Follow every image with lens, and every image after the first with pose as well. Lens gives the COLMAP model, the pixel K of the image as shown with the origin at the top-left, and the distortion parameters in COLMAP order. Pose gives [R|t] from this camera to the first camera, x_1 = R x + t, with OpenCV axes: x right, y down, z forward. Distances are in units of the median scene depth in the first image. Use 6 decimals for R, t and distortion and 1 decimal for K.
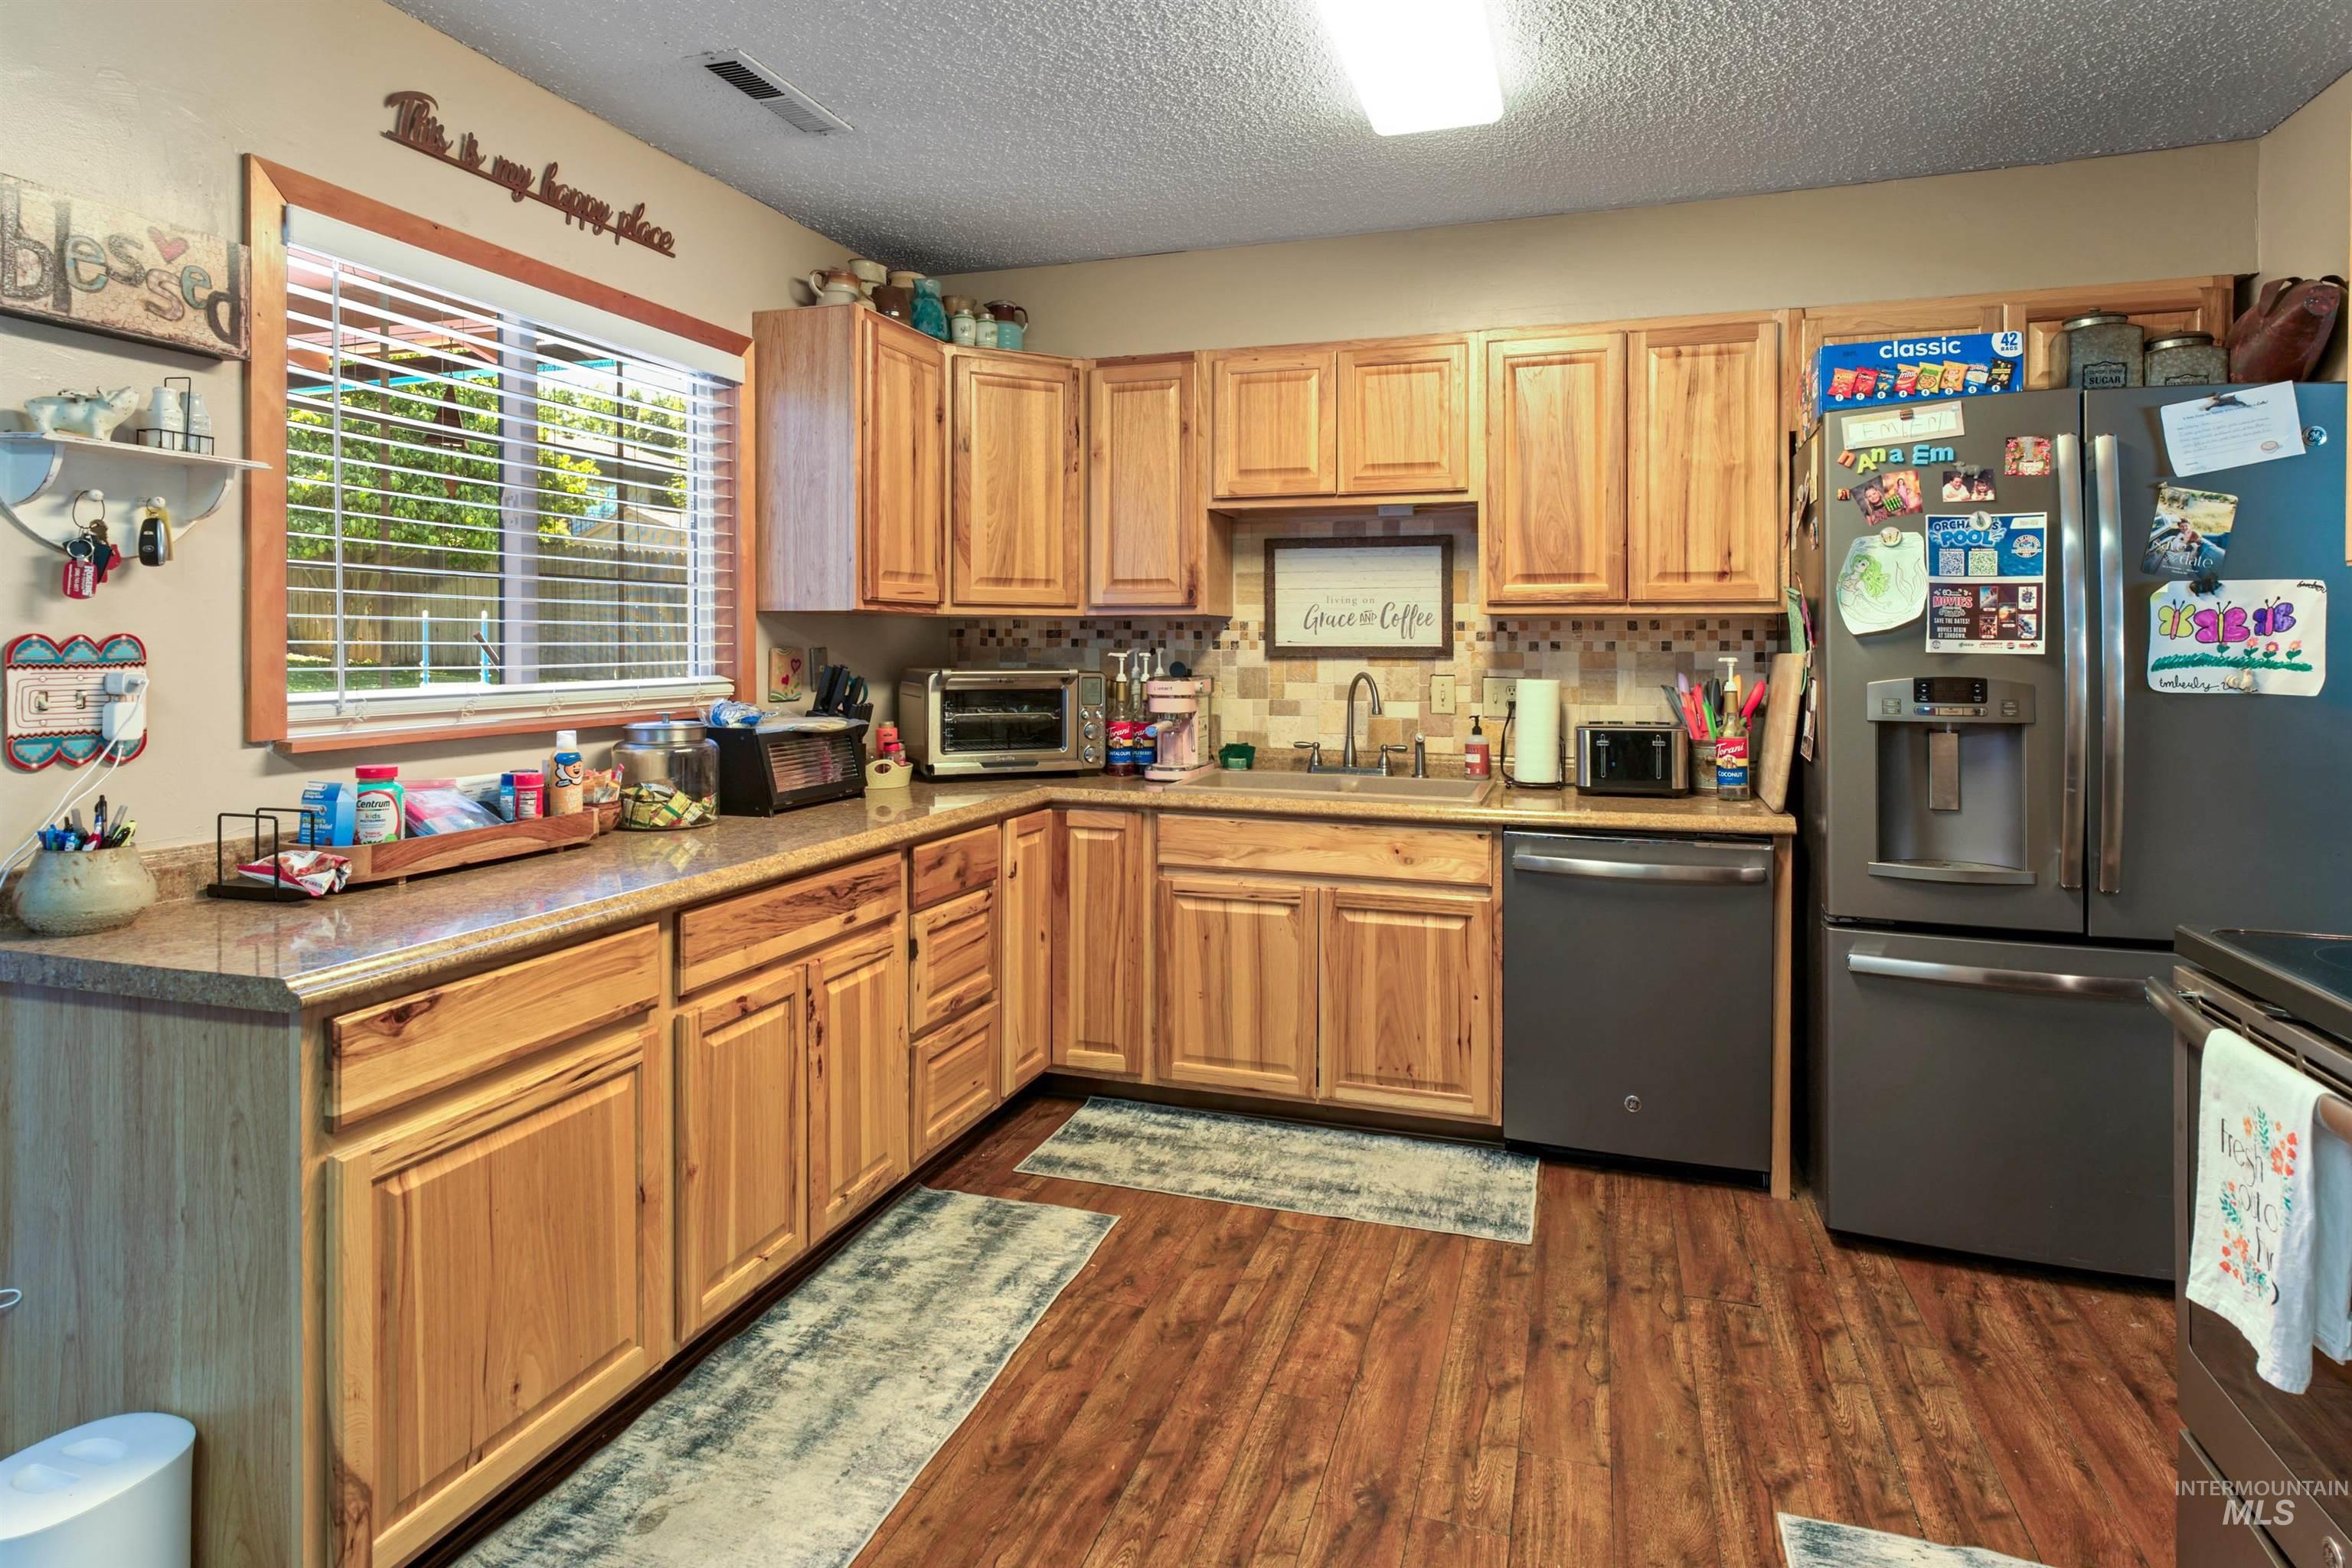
lens RADIAL K [[1313.7, 0, 1114.8], [0, 1313.7, 657.3], [0, 0, 1]] dist [-0.000273, 0.000825]
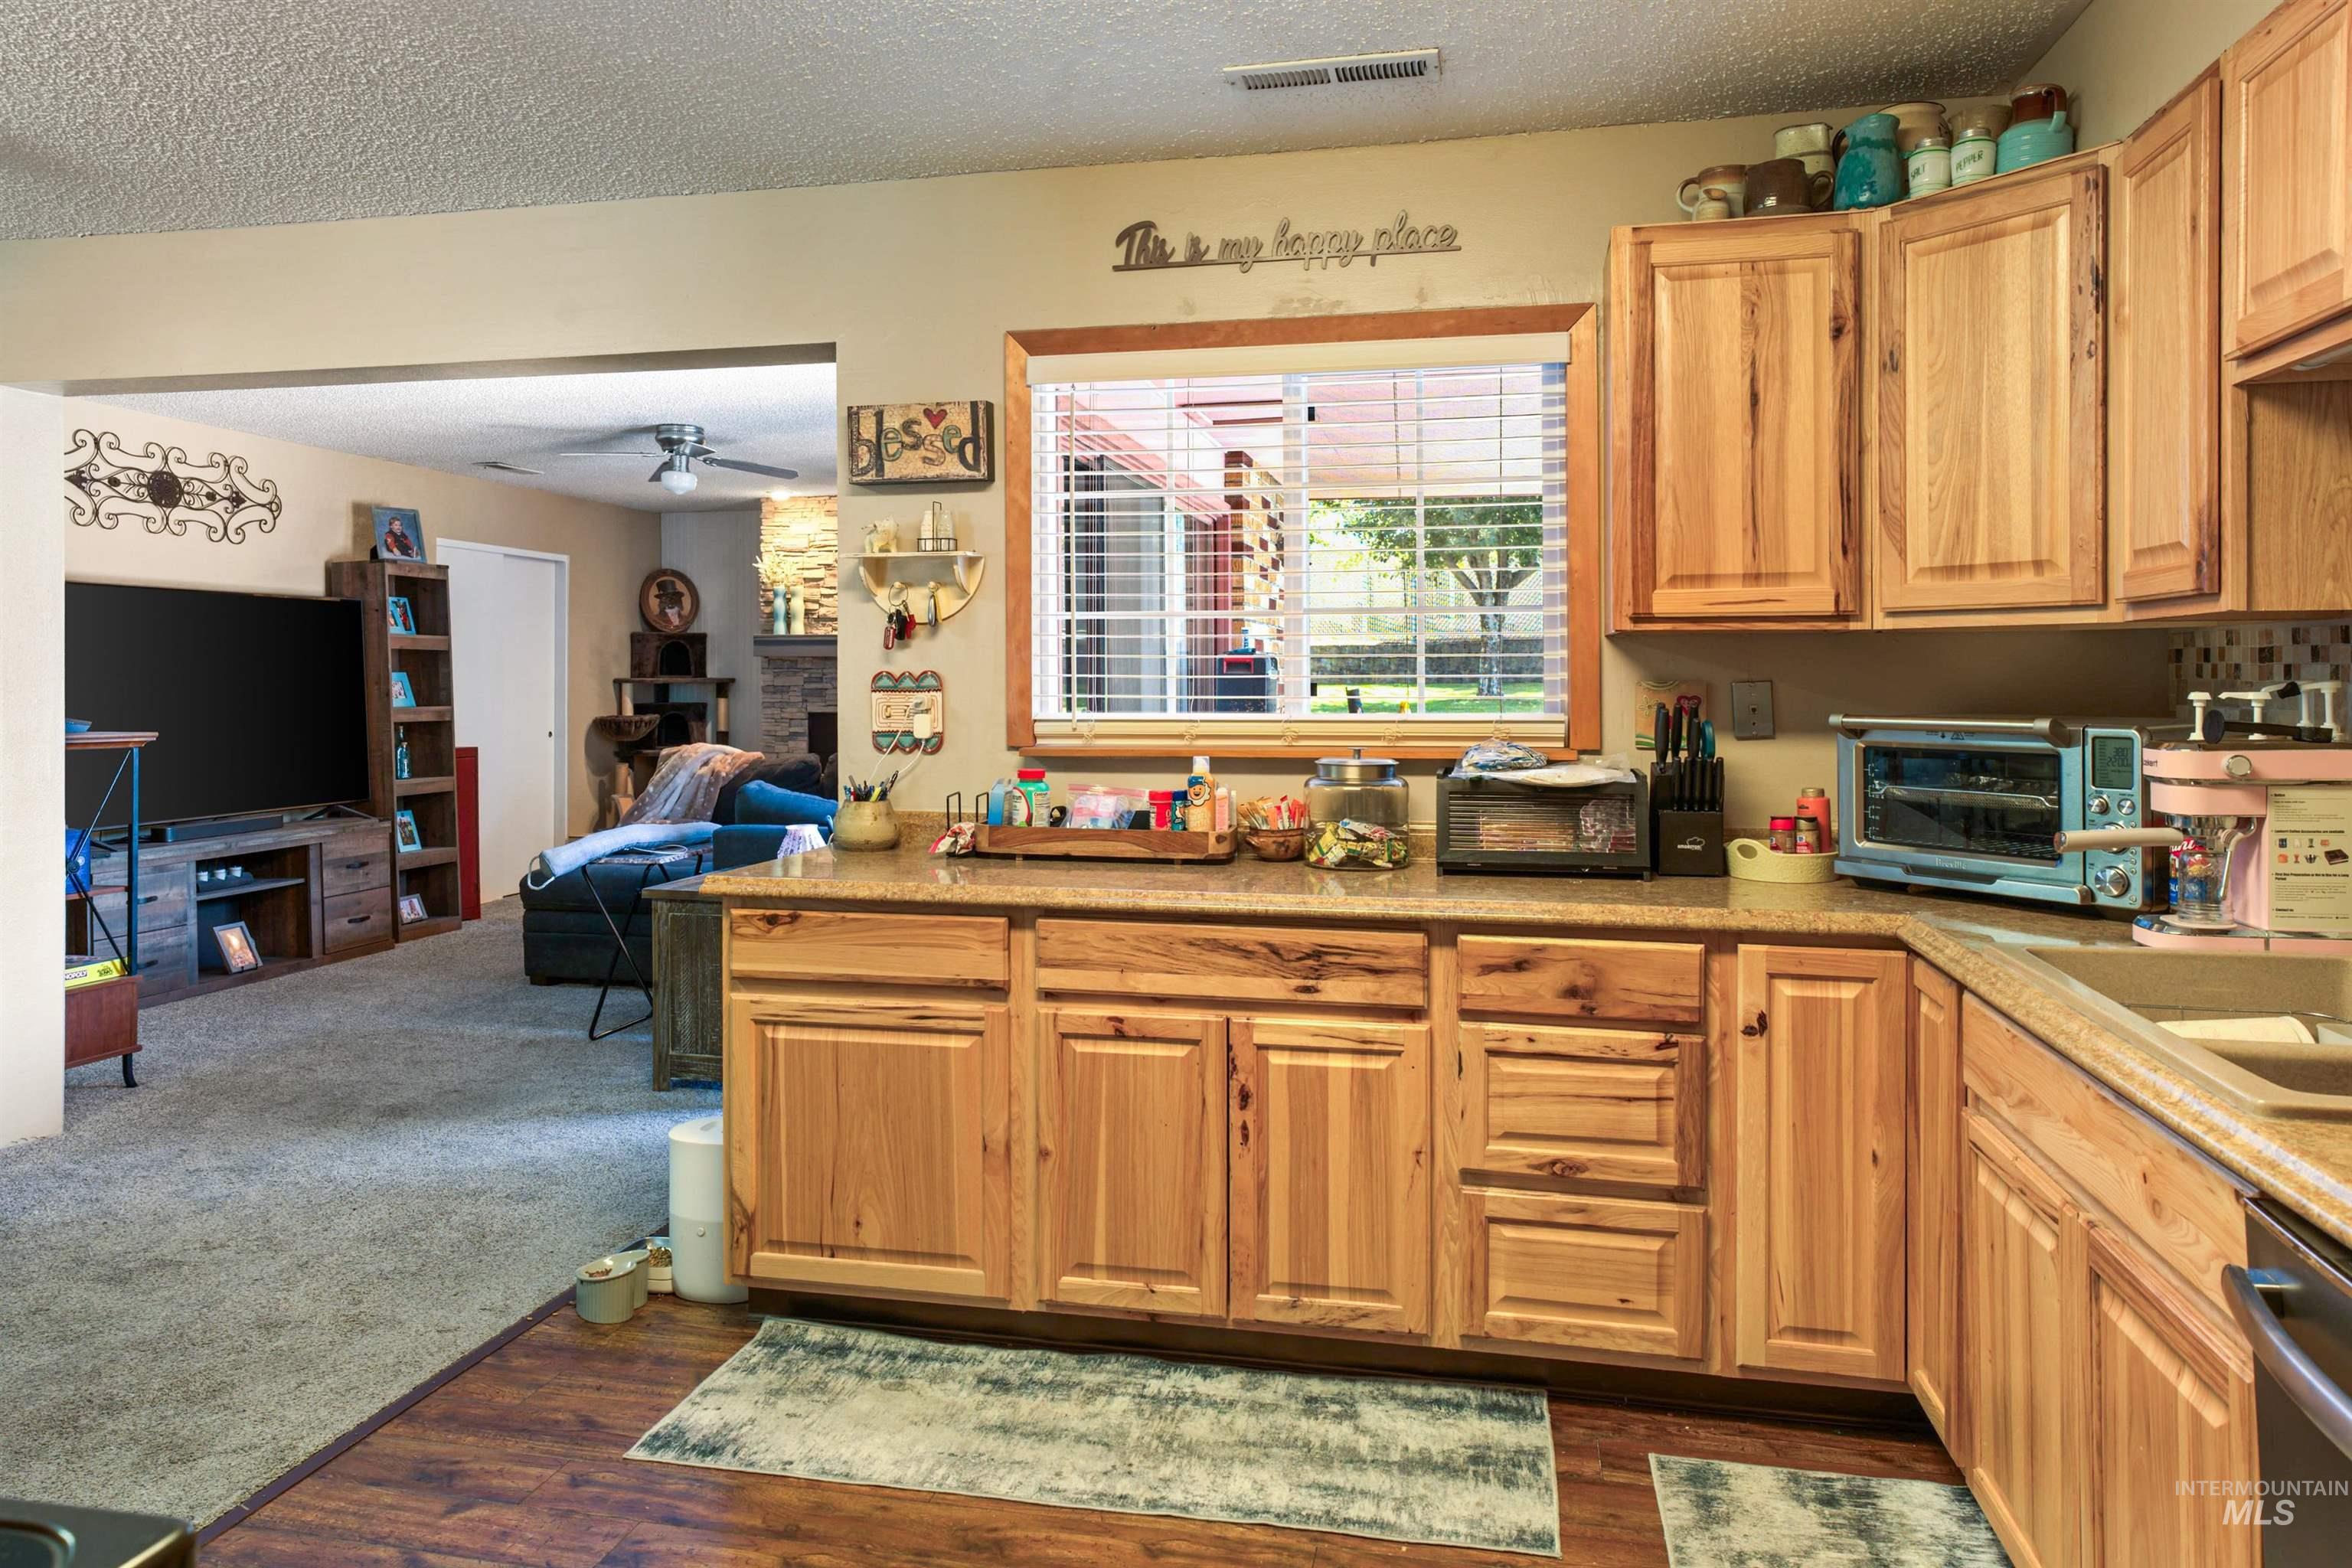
lens RADIAL K [[1523.5, 0, 1165.2], [0, 1523.5, 688.9], [0, 0, 1]] dist [0.000212, 0.002435]
pose [[0.119323, 0.006163, -0.992836, 0.862980], [-0.008453, 0.999951, 0.005191, -0.006441], [0.992820, 0.007773, 0.119369, 0.846388]]
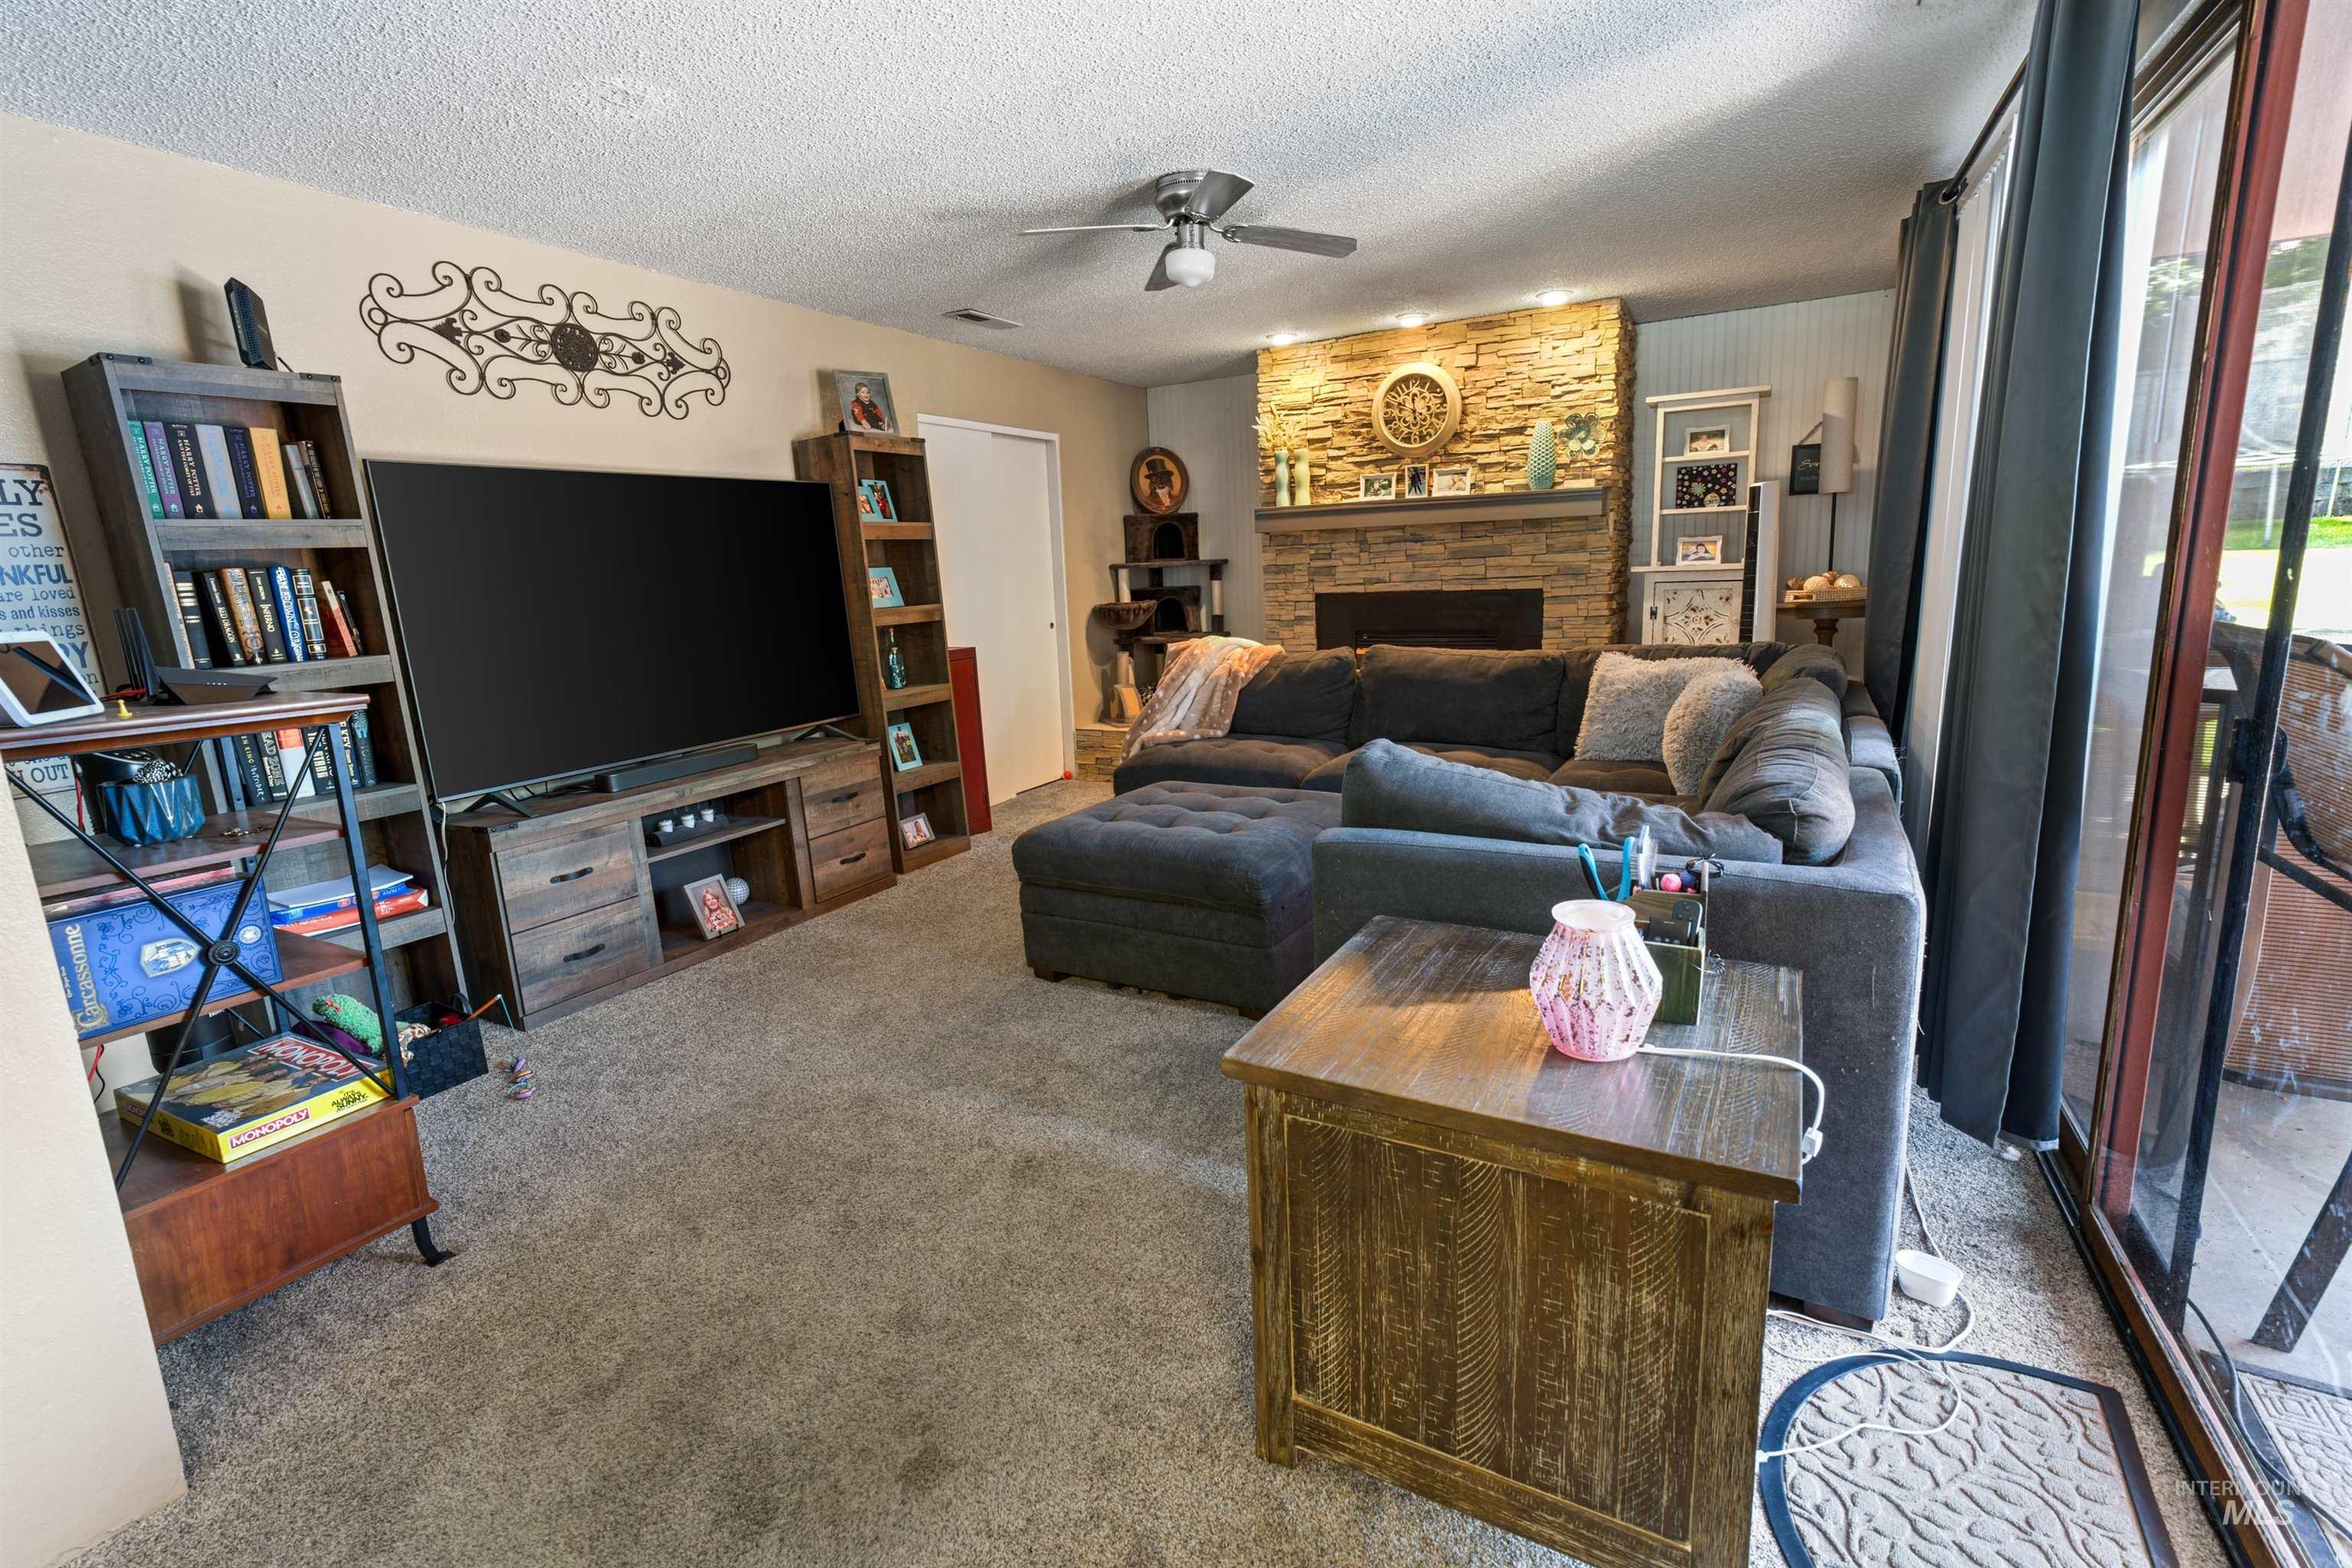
lens RADIAL K [[1062.6, 0, 1167.6], [0, 1062.6, 771.3], [0, 0, 1]] dist [-0.019799, 0.017618]
pose [[-0.167627, 0.196802, -0.966007, -0.613022], [0.035853, 0.980441, 0.193521, -0.002421], [0.985198, -0.002195, -0.171405, 0.487474]]
